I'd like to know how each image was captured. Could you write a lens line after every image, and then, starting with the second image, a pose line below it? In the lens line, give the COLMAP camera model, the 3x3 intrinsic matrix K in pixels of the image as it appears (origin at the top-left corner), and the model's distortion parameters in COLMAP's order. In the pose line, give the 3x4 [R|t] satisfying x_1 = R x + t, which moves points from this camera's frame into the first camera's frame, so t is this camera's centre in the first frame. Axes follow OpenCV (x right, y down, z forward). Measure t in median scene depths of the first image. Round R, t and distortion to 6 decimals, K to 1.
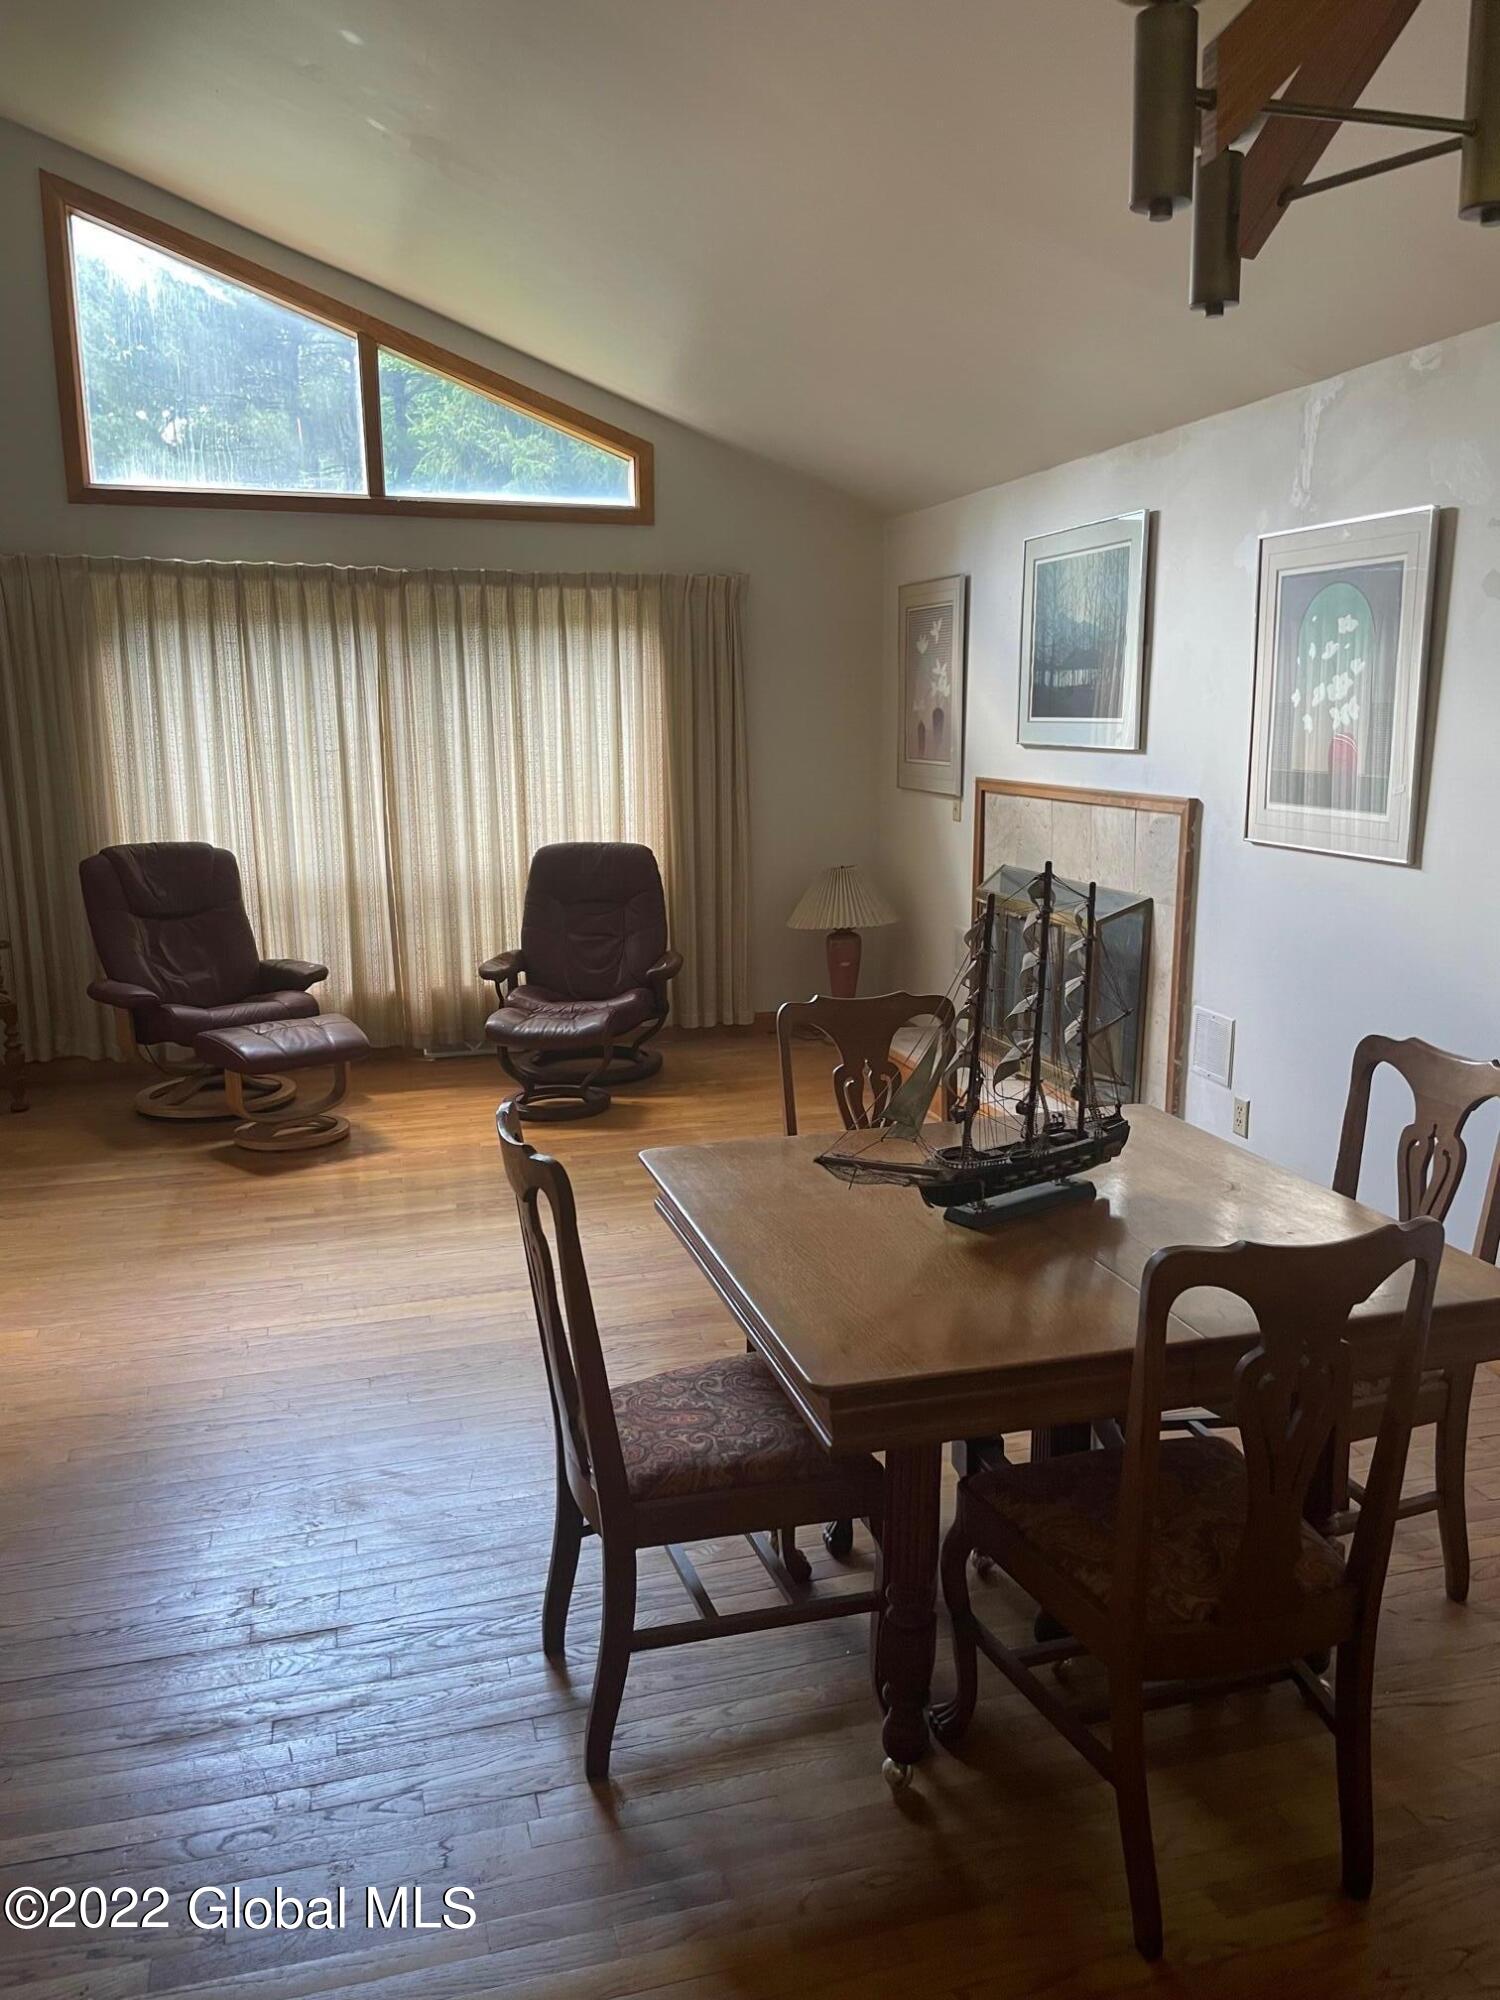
lens RADIAL K [[1514.8, 0, 757.8], [0, 1514.8, 1014.9], [0, 0, 1]] dist [0.087640, -0.117487]
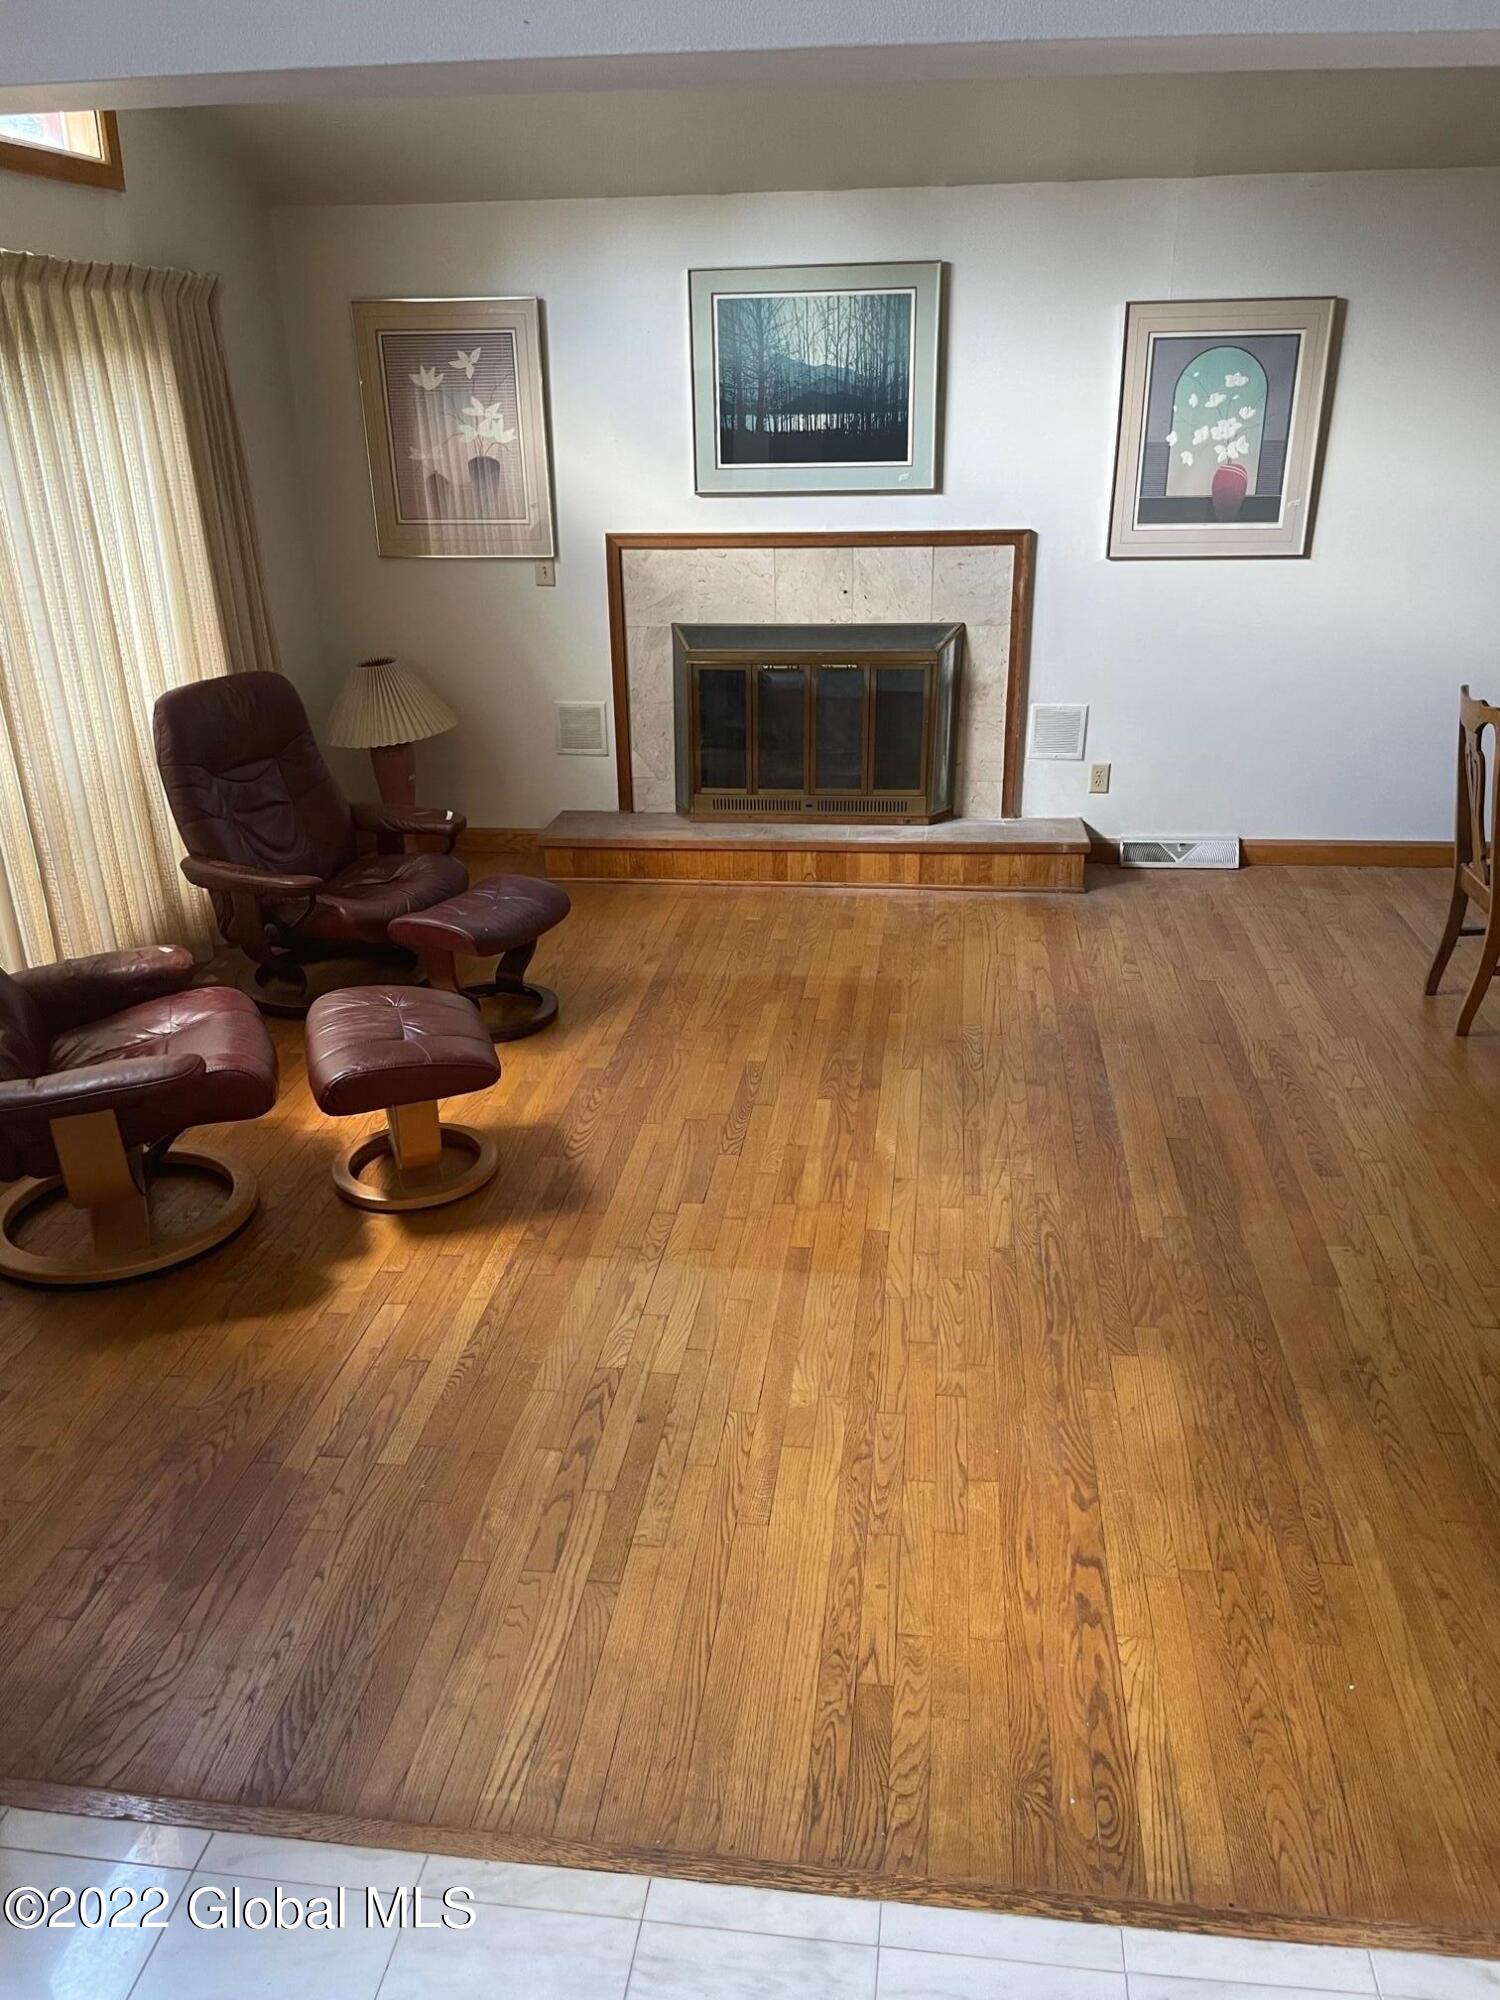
lens RADIAL K [[1514.8, 0, 757.8], [0, 1514.8, 1014.9], [0, 0, 1]] dist [0.087640, -0.117487]
pose [[0.392964, -0.350586, 0.850099, -0.919765], [0.199744, 0.934939, 0.293242, -0.174380], [-0.897598, 0.054569, 0.437425, 0.668430]]
